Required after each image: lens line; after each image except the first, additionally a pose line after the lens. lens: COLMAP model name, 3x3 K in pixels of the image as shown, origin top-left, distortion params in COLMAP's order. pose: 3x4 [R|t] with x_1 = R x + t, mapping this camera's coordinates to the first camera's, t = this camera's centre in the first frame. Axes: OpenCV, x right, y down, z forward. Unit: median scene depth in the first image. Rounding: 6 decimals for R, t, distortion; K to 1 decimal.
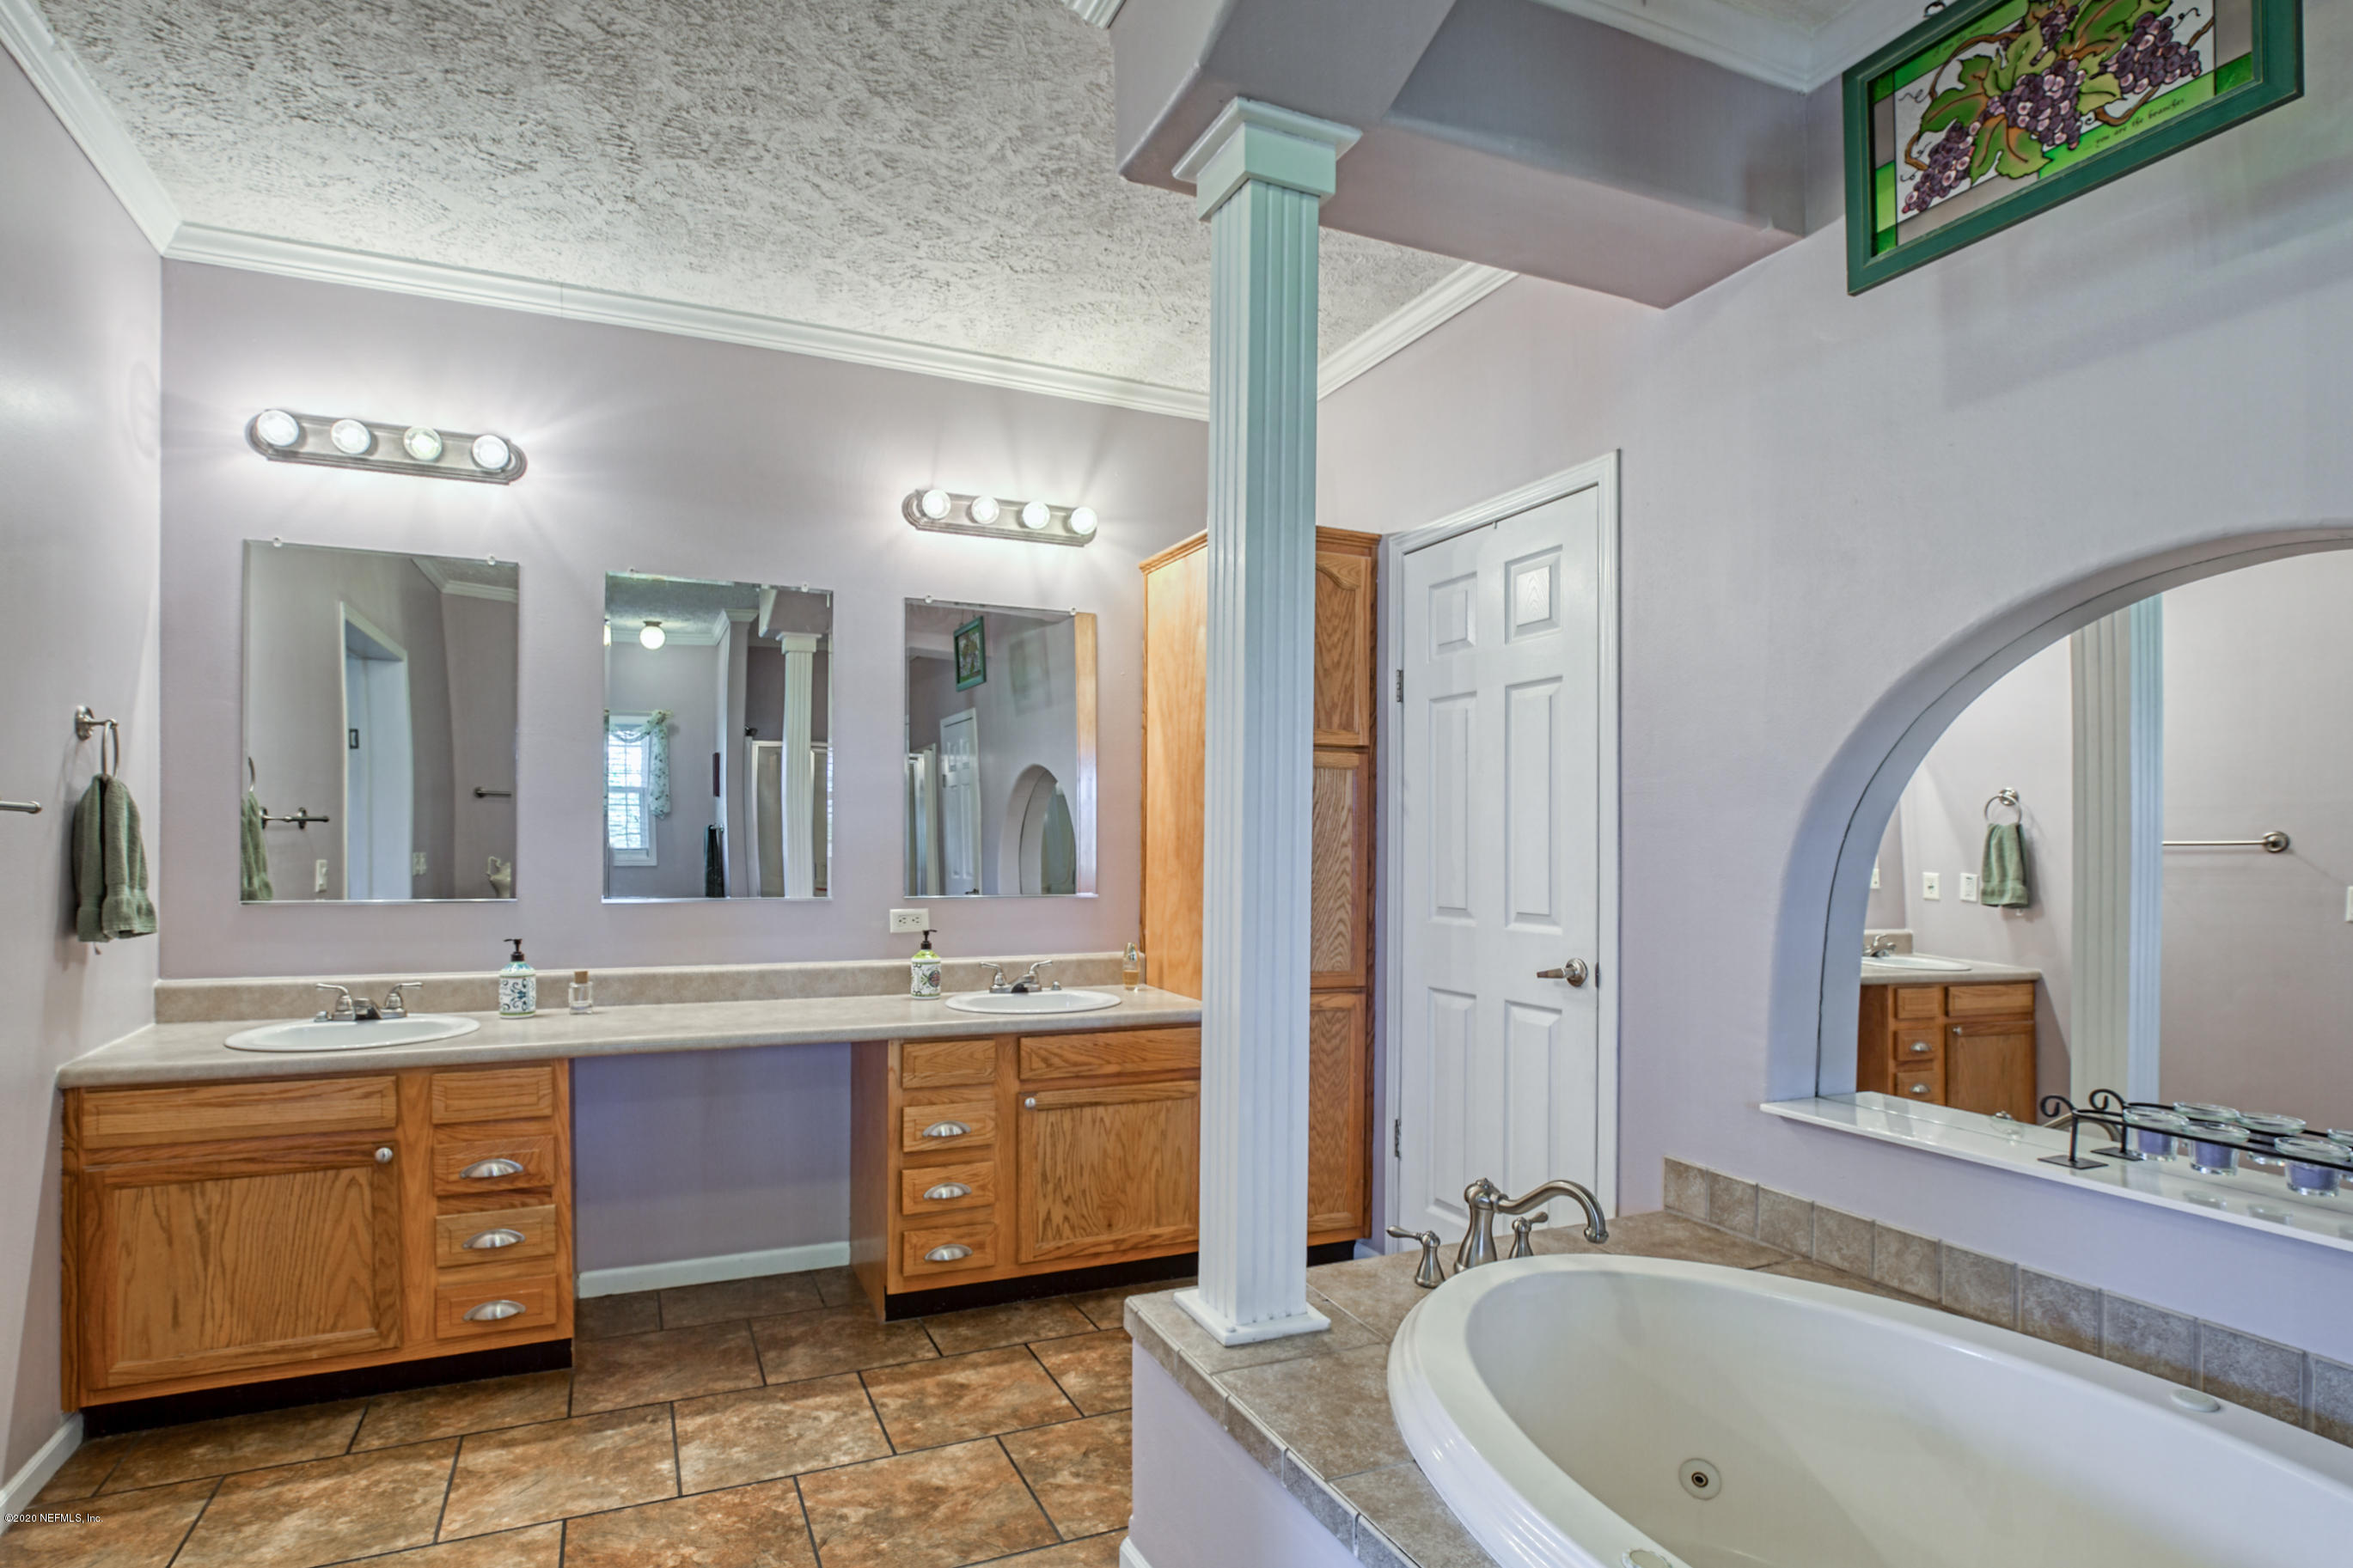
lens RADIAL K [[1178.9, 0, 1173.6], [0, 1178.9, 834.9], [0, 0, 1]] dist [-0.022073, 0.005827]
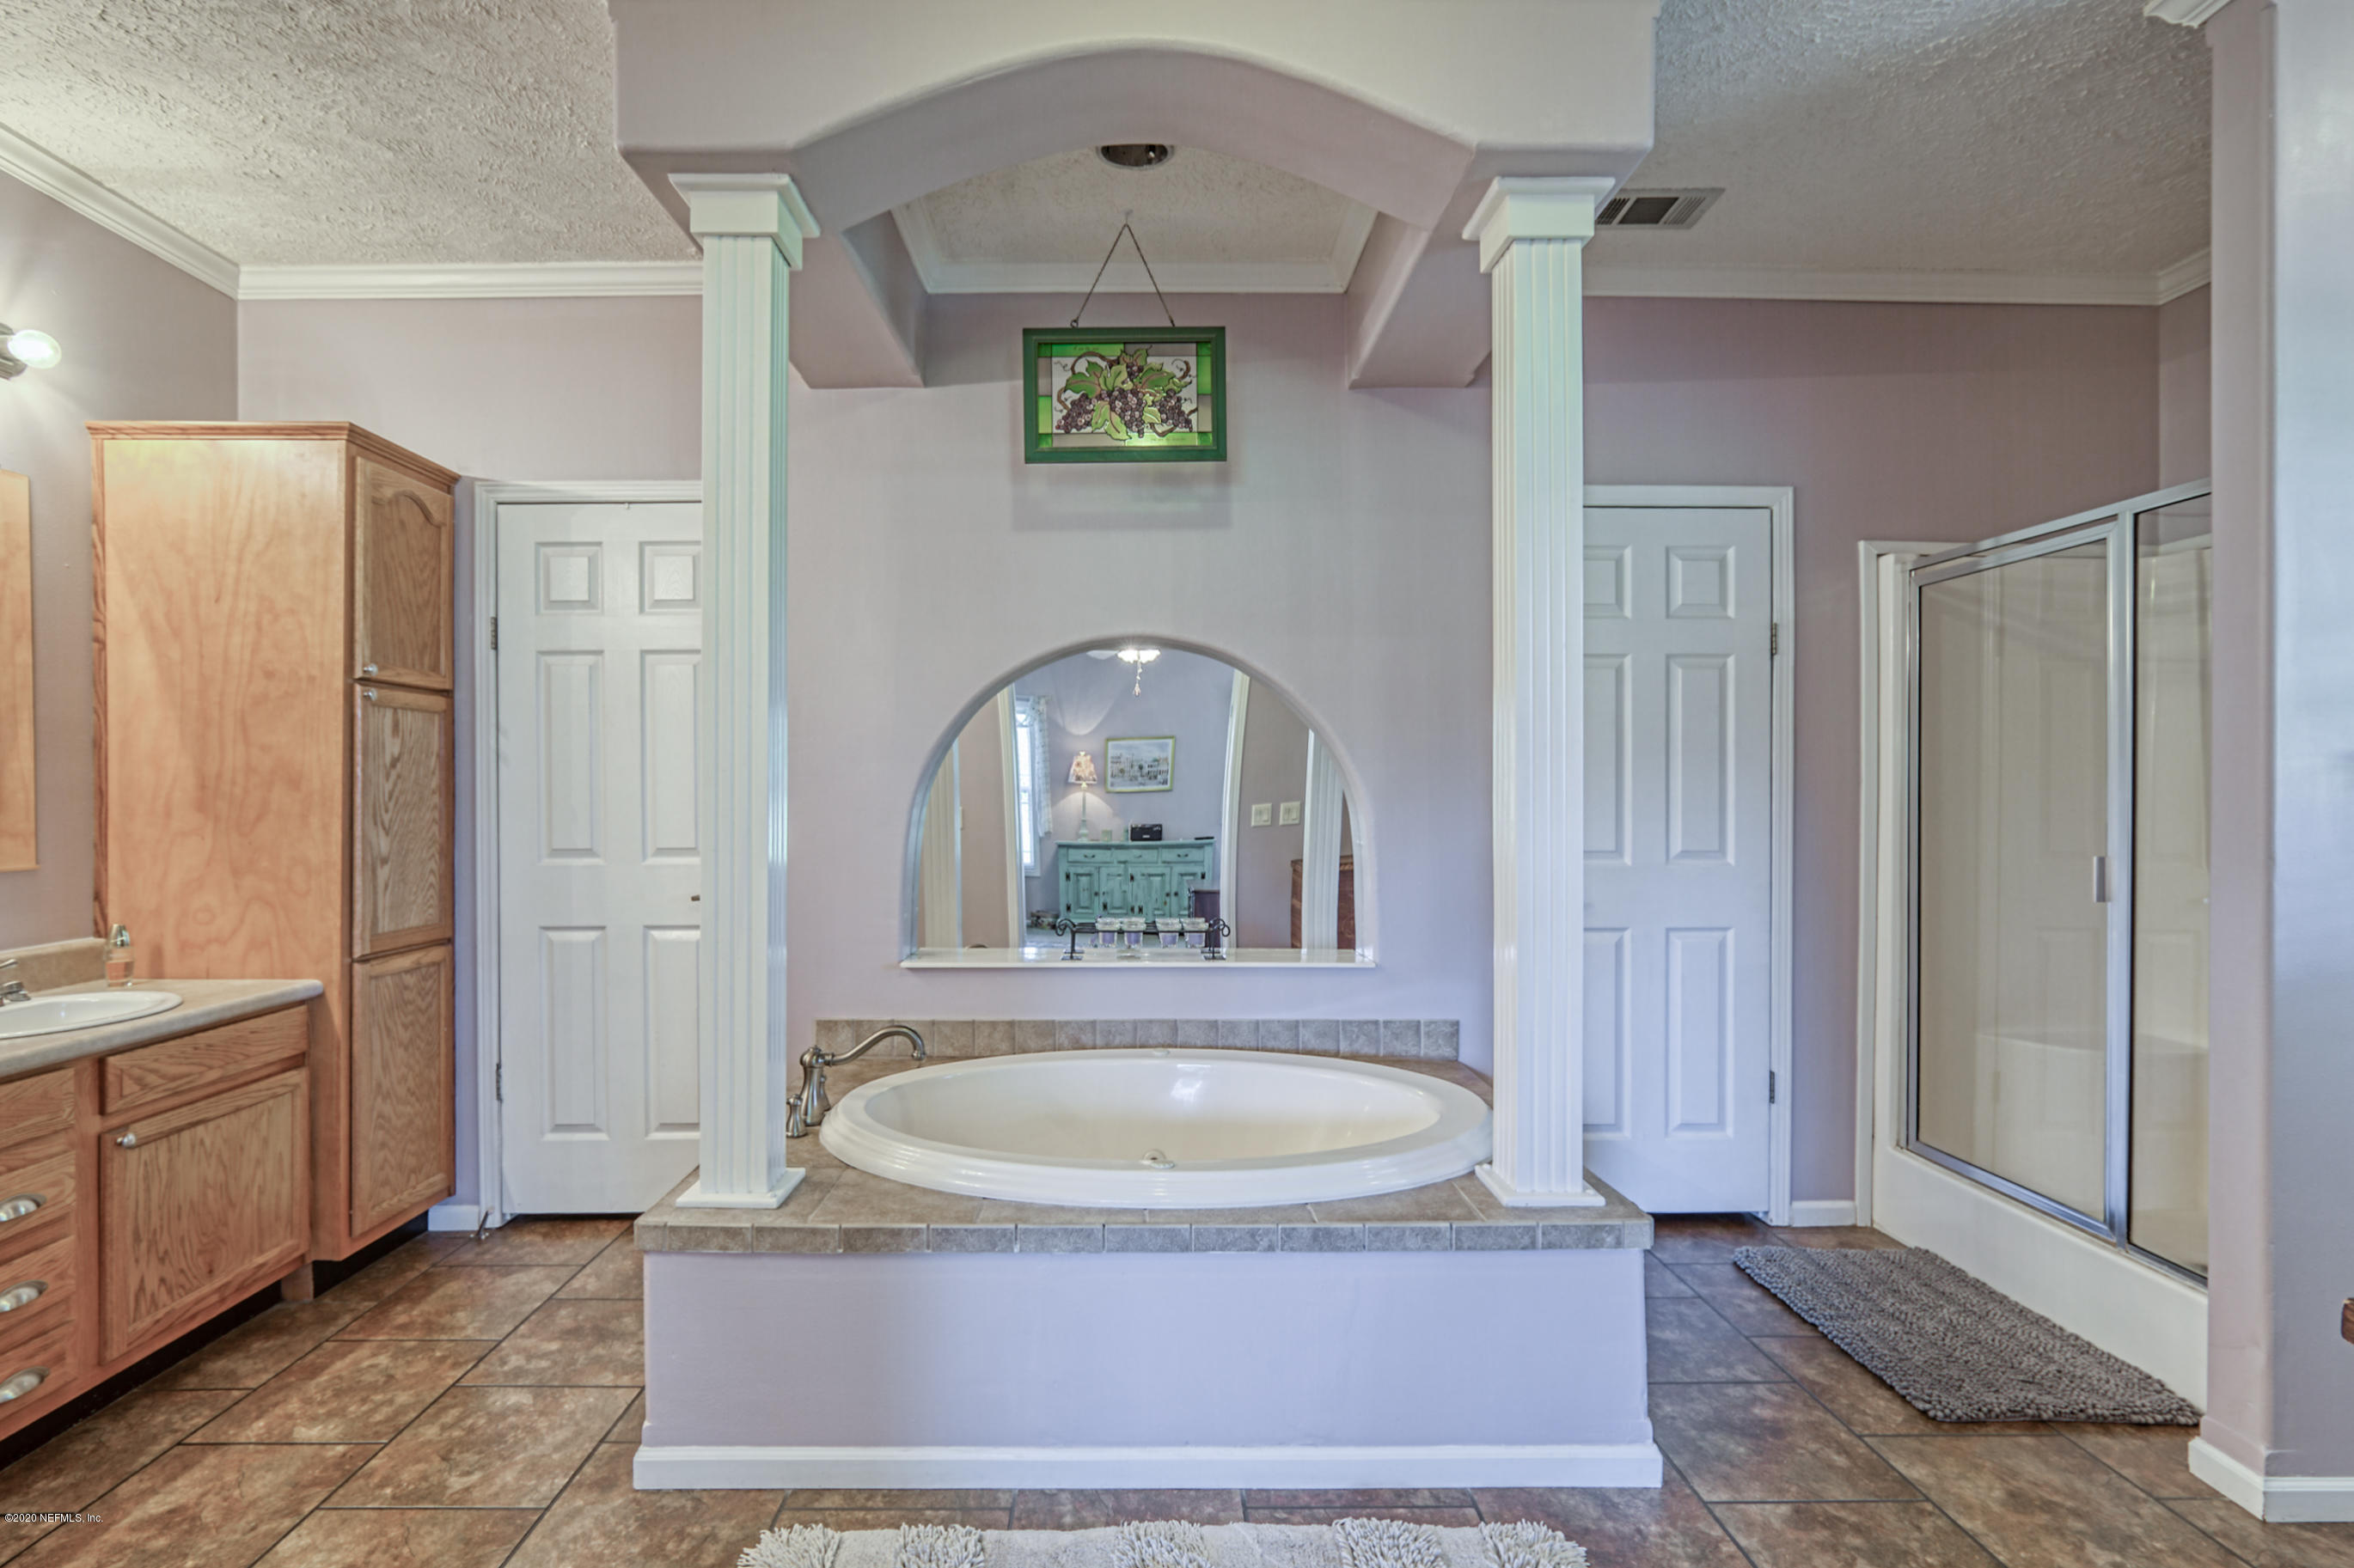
lens RADIAL K [[1092.3, 0, 1181.3], [0, 1092.3, 783.9], [0, 0, 1]] dist [-0.018706, 0.006115]
pose [[0.384078, -0.007330, 0.923271, -0.491131], [0.000155, 0.999969, 0.007874, -0.005620], [-0.923300, -0.002882, 0.384068, 0.113003]]
